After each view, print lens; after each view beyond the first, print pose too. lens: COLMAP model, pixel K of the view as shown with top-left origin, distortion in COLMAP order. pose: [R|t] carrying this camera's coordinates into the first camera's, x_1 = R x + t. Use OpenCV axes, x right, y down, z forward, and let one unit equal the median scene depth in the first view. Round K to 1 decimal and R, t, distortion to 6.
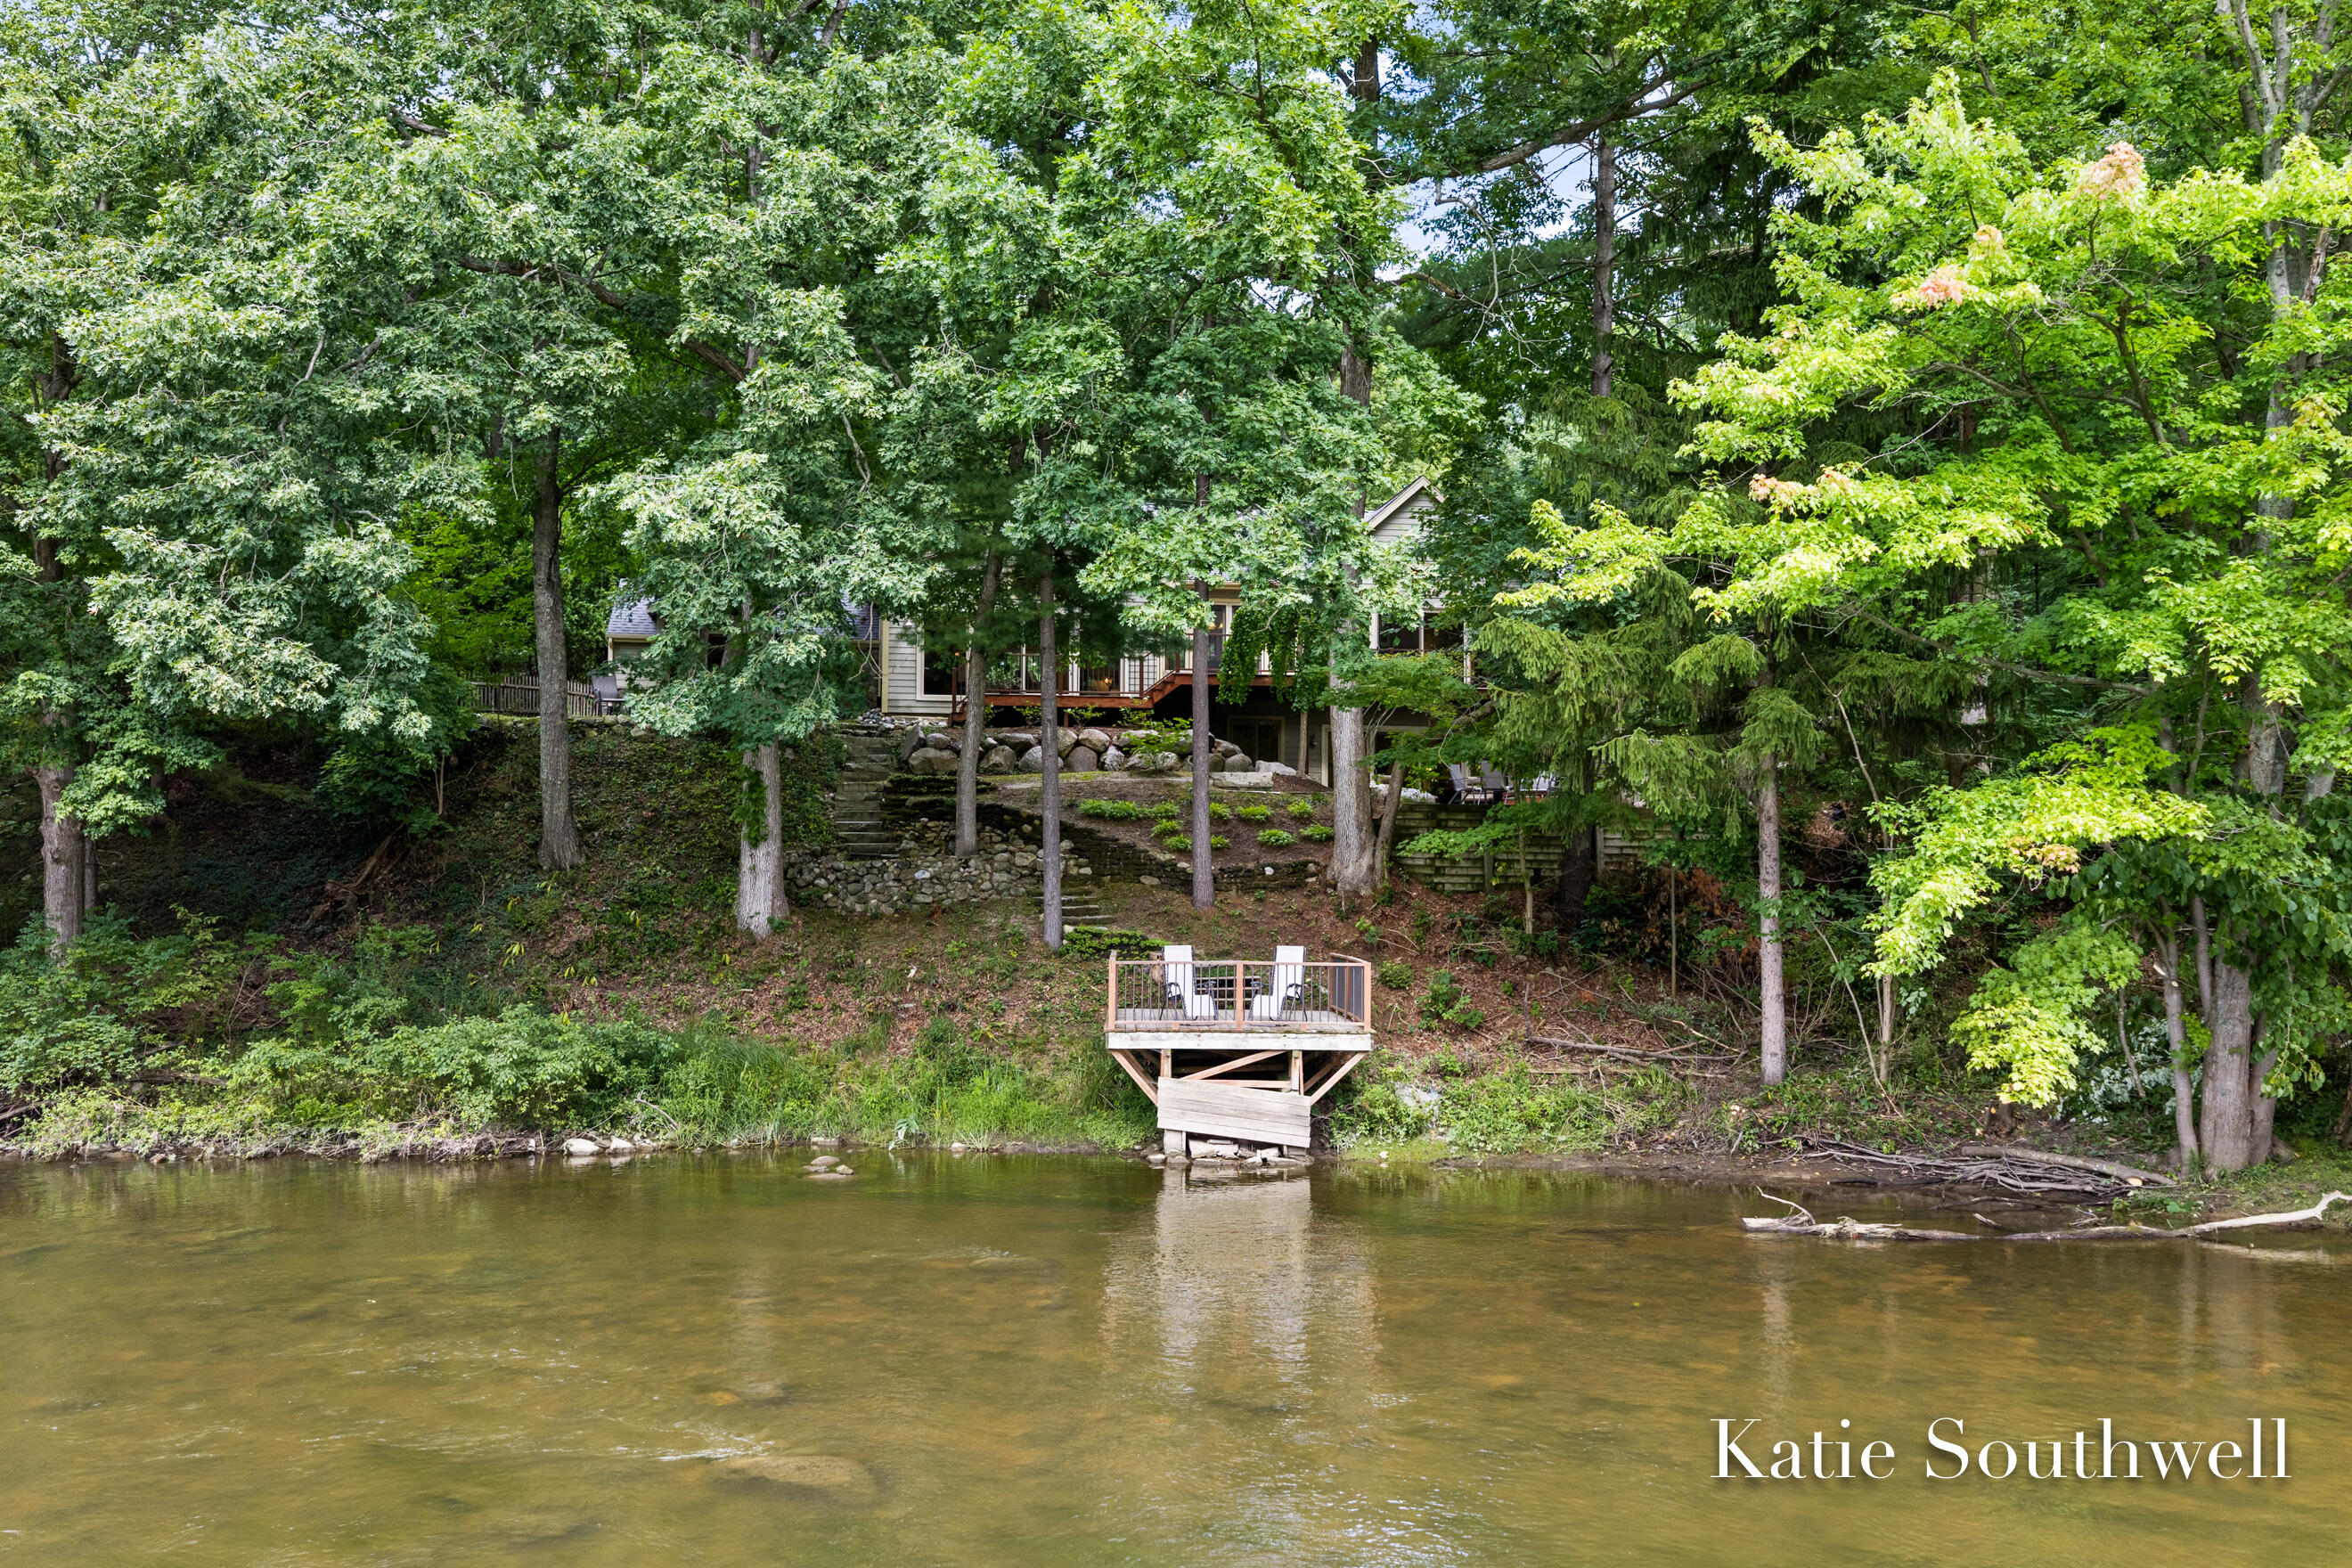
lens RADIAL K [[1958.8, 0, 1176.0], [0, 1958.8, 784.0], [0, 0, 1]] dist [0.033597, -0.103929]
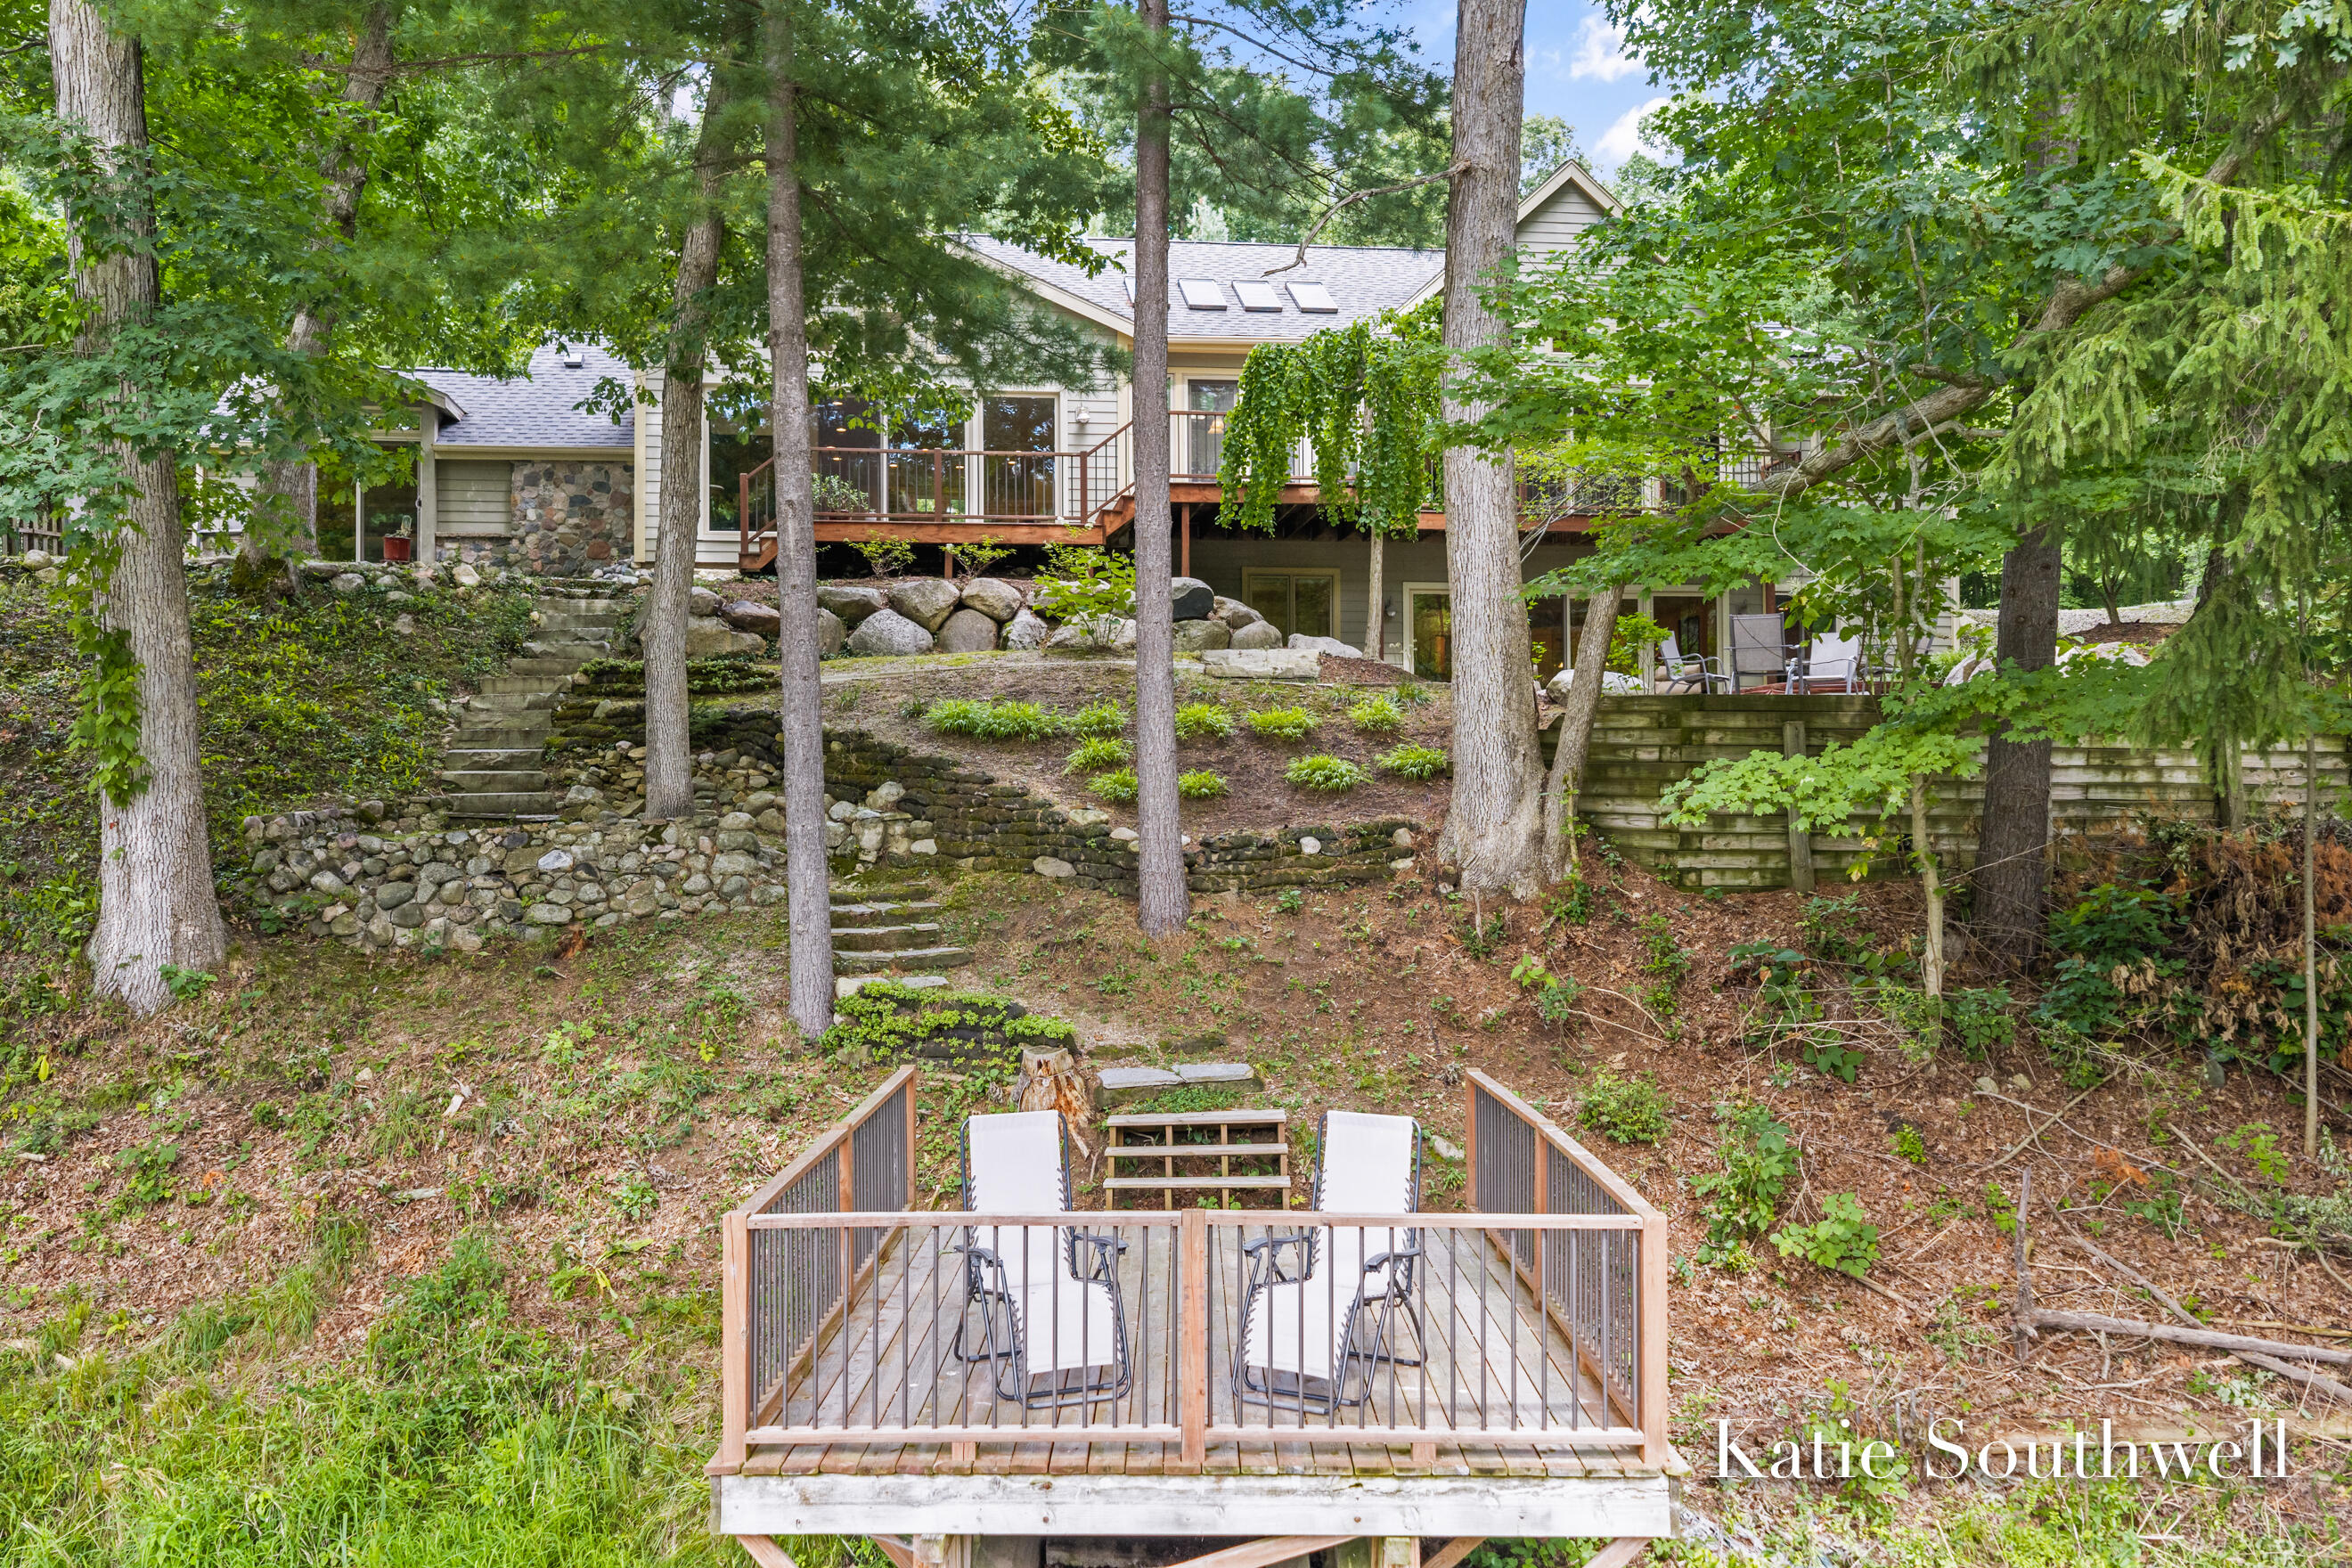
lens RADIAL K [[1958.8, 0, 1176.0], [0, 1958.8, 784.0], [0, 0, 1]] dist [0.033597, -0.103929]
pose [[0.999555, -0.010299, -0.028008, 0.028890], [0.011151, 0.999475, 0.030420, 0.015653], [0.027680, -0.030719, 0.999145, 0.538616]]
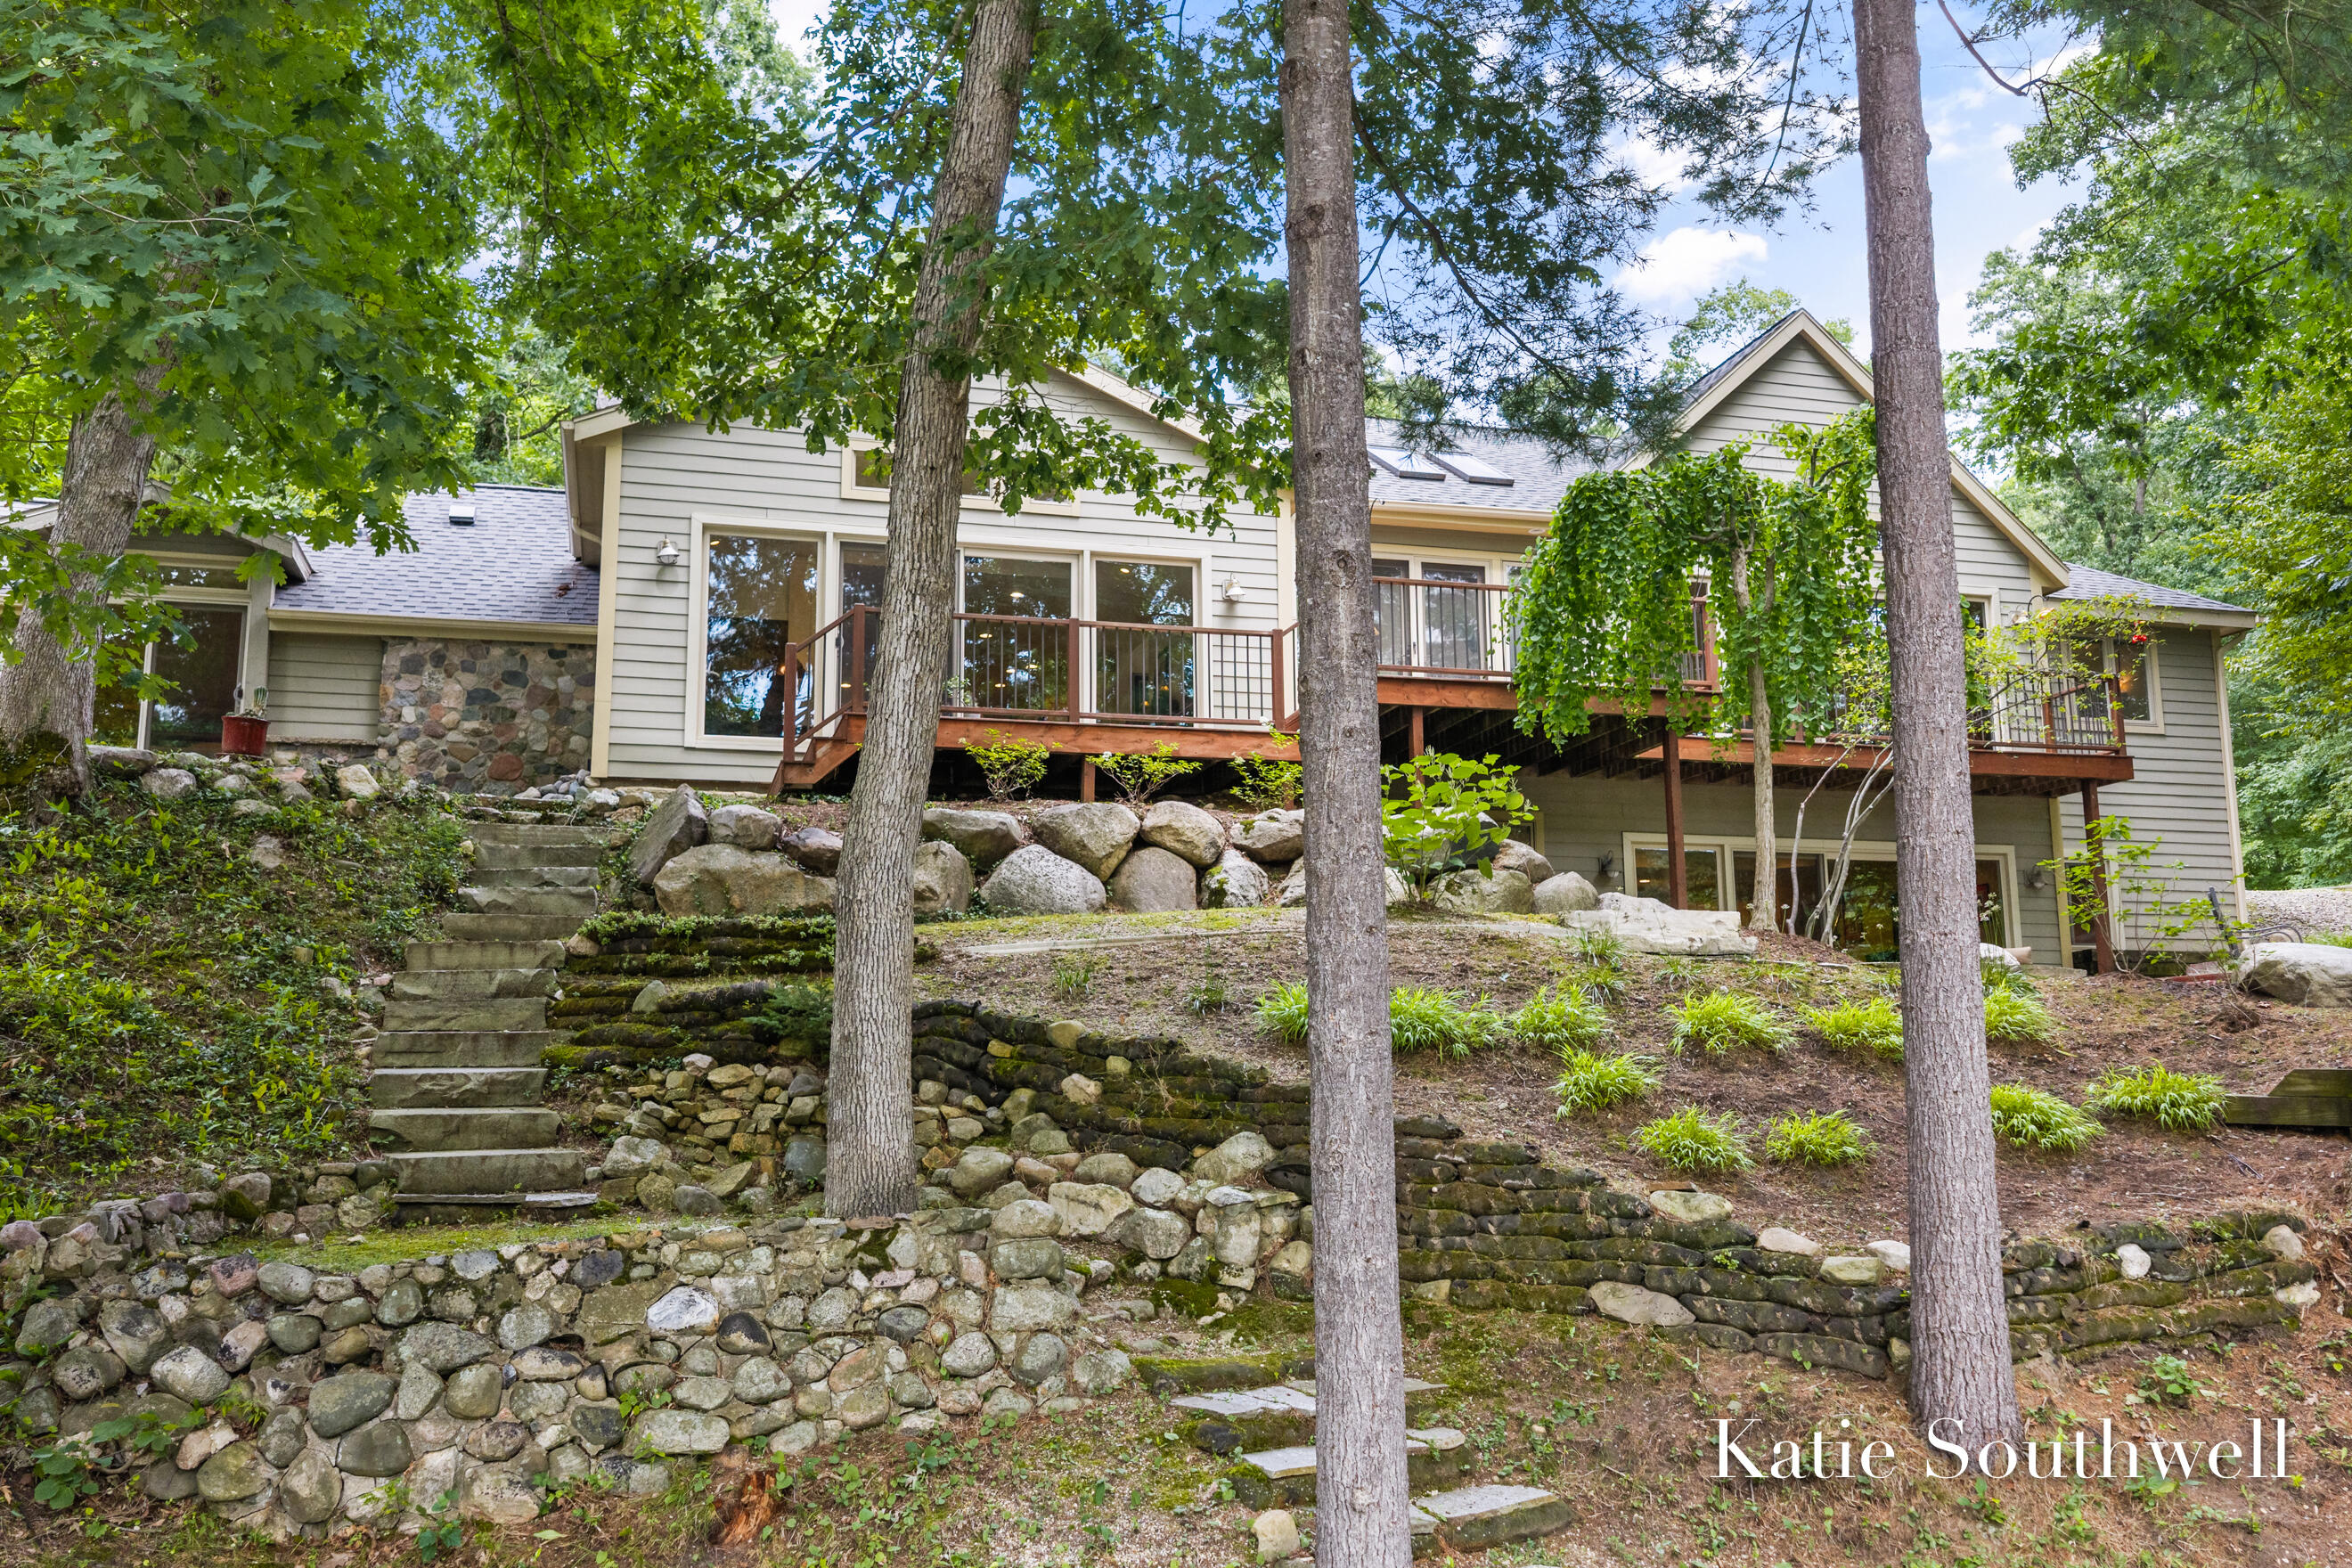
lens RADIAL K [[1994.8, 0, 1187.1], [0, 1994.8, 763.1], [0, 0, 1]] dist [0.013870, -0.025513]
pose [[0.993976, 0.007256, 0.109356, -0.096728], [0.006612, 0.992018, -0.125921, 0.013316], [-0.109397, 0.125885, 0.985994, 0.754346]]
